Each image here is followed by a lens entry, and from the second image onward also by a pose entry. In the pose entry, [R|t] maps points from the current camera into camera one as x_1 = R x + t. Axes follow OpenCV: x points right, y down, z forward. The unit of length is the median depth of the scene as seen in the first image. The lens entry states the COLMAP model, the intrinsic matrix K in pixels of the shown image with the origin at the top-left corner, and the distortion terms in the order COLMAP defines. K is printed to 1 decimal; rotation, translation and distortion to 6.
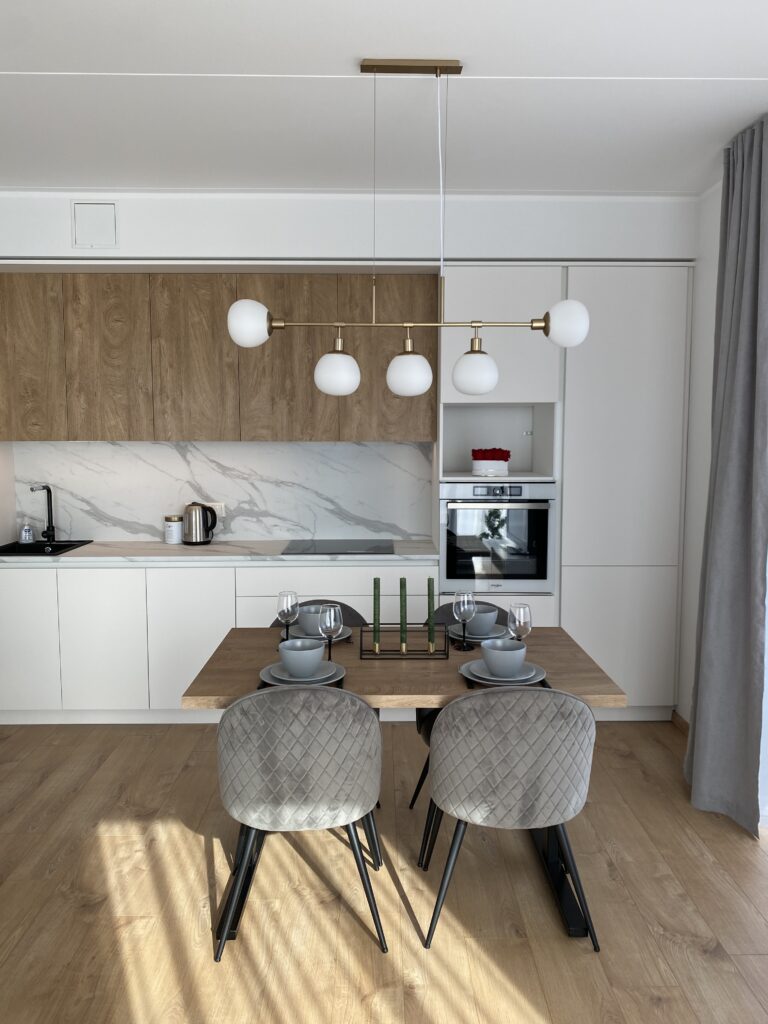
lens RADIAL K [[775.3, 0, 385.4], [0, 775.3, 520.7], [0, 0, 1]] dist [0.050027, -0.048917]
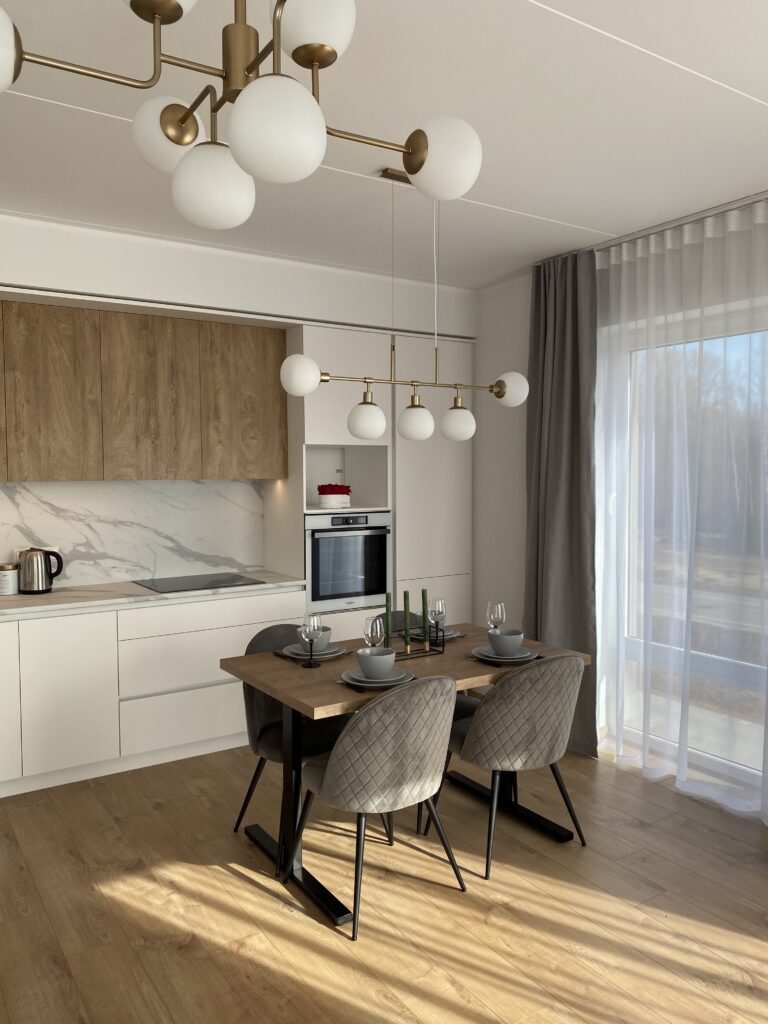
lens RADIAL K [[781.9, 0, 385.3], [0, 781.9, 512.5], [0, 0, 1]] dist [0.005206, -0.001270]
pose [[0.845084, -0.034223, 0.533537, -0.418520], [0.066425, 0.996938, -0.041266, 0.001066], [-0.530491, 0.070313, 0.844770, -0.005586]]
